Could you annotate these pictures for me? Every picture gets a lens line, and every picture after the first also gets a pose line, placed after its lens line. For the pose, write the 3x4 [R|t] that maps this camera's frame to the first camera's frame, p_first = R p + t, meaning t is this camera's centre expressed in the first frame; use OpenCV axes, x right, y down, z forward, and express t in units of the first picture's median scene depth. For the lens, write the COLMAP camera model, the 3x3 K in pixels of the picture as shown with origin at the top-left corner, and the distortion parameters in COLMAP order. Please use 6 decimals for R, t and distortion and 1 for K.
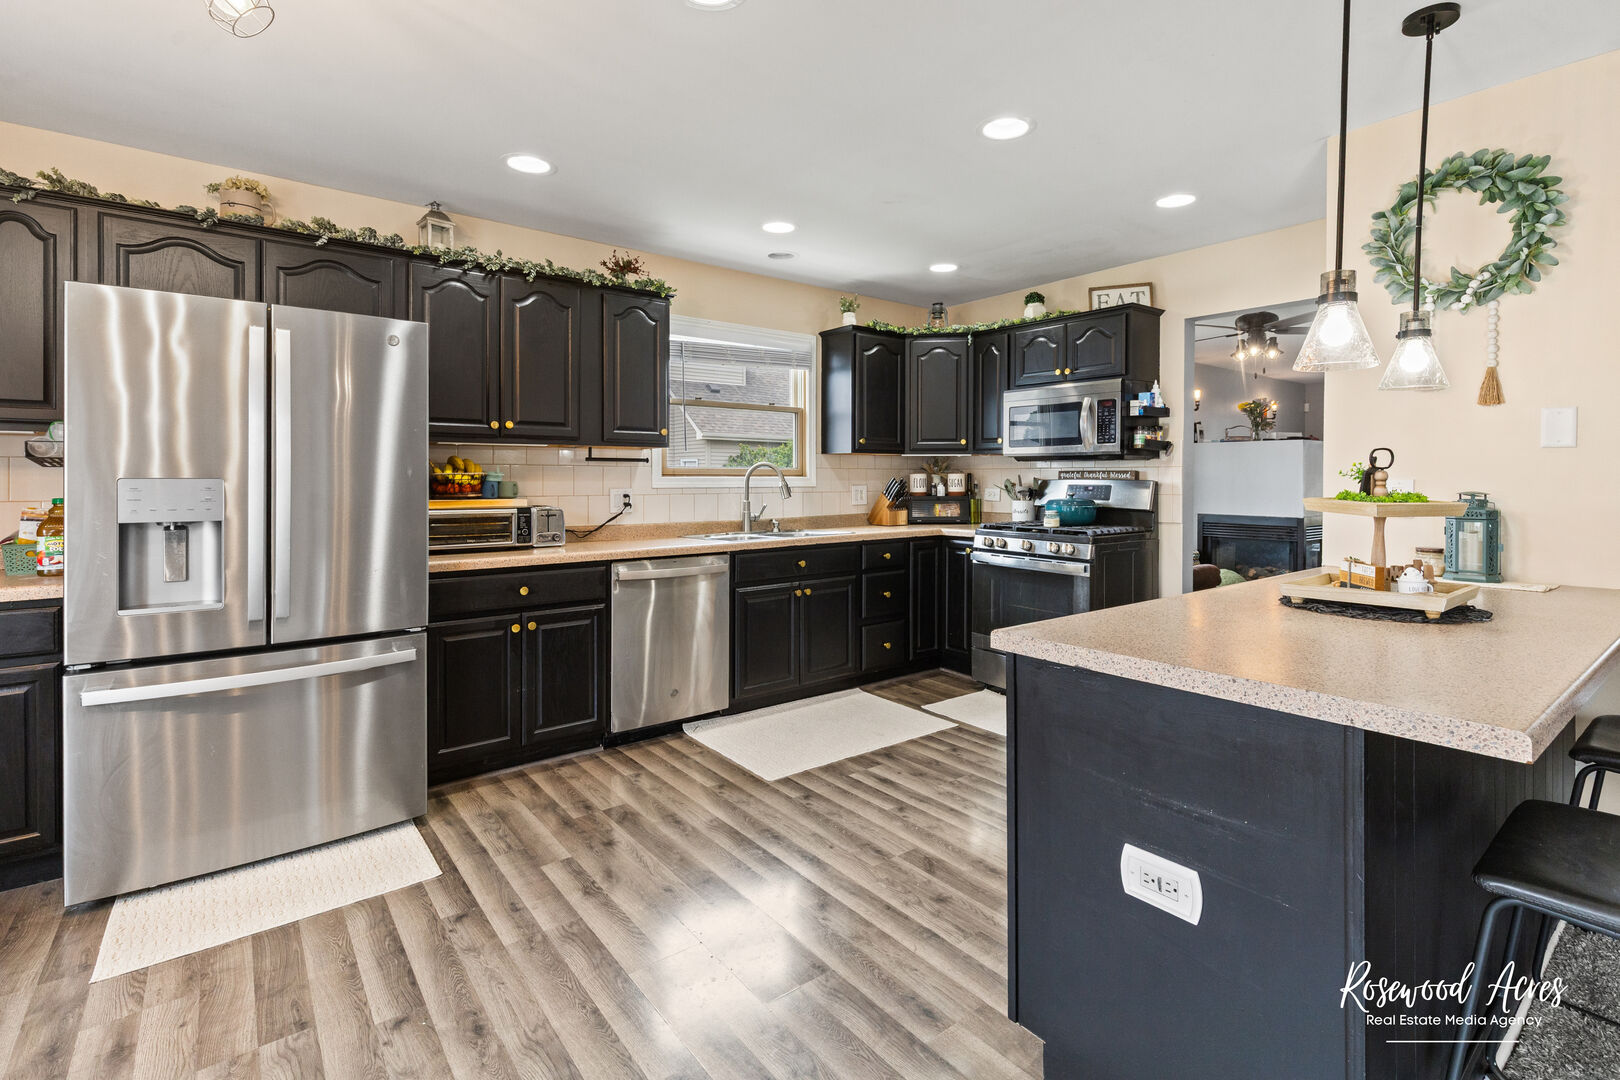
lens RADIAL K [[745.4, 0, 818.9], [0, 745.4, 486.1], [0, 0, 1]] dist [0.002562, 0.000280]
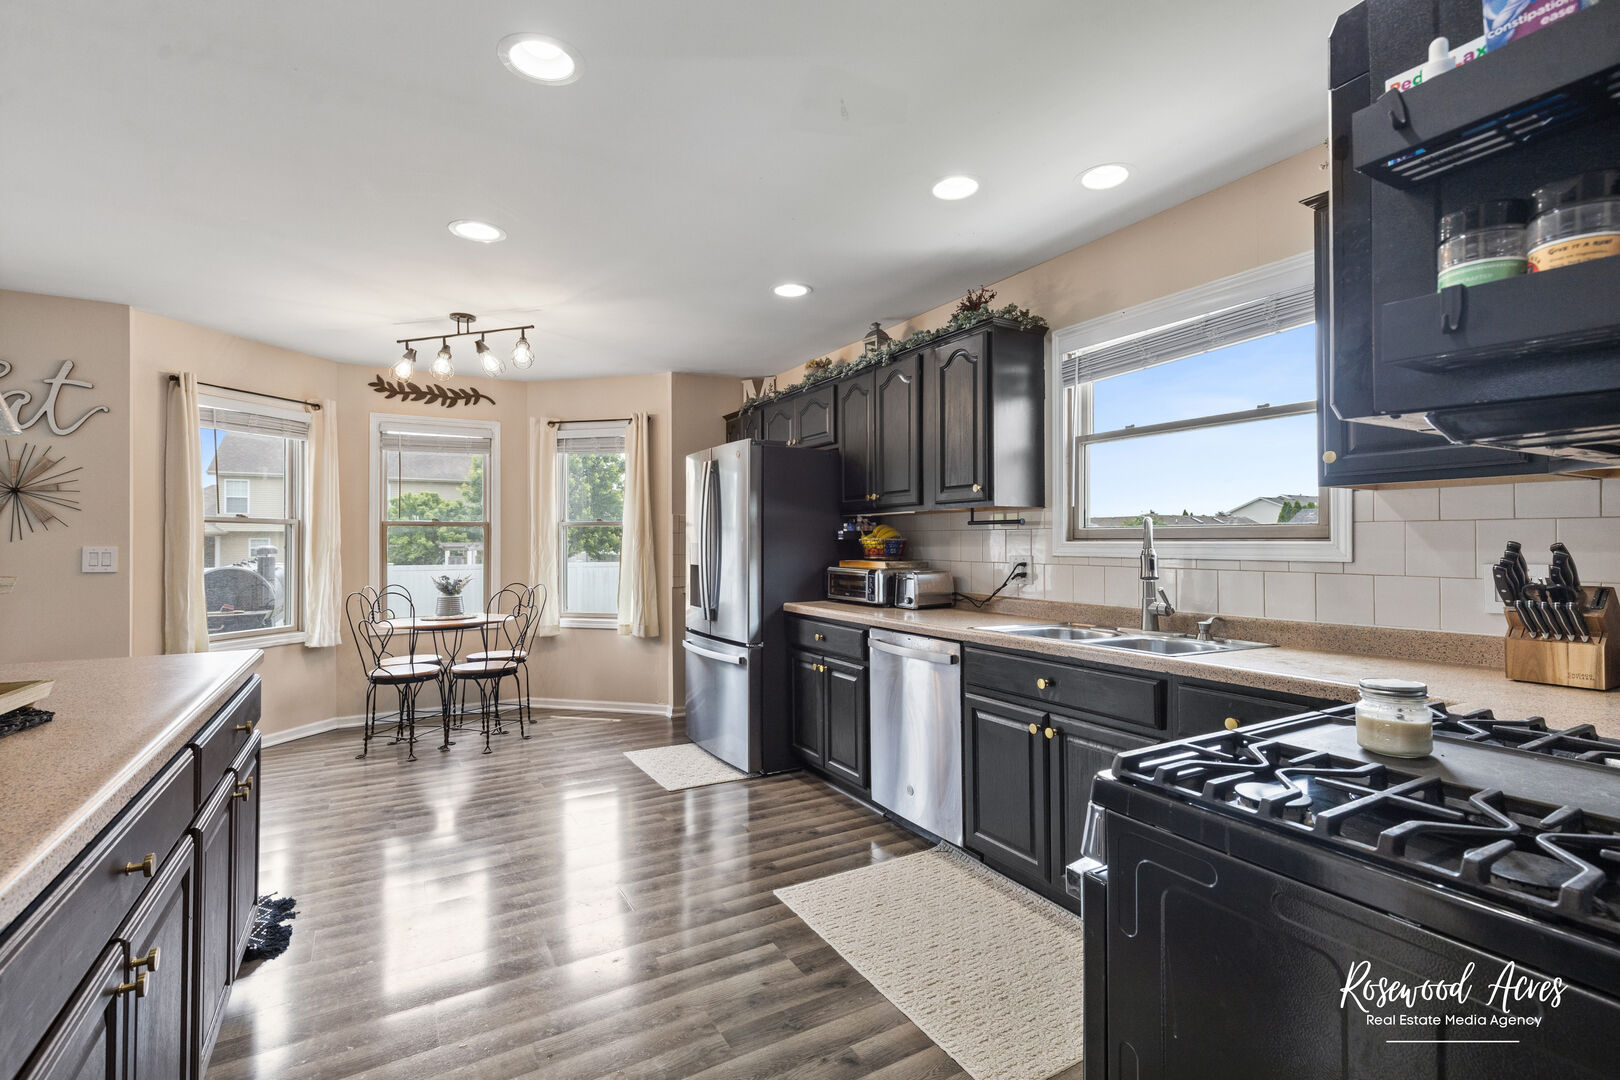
lens RADIAL K [[733.5, 0, 810.0], [0, 733.5, 540.0], [0, 0, 1]] dist [0.002356, 0.000606]
pose [[-0.139223, -0.000302, -0.990261, 0.741417], [-0.007505, 0.999972, 0.000750, -0.016356], [0.990233, 0.007536, -0.139222, 1.104618]]
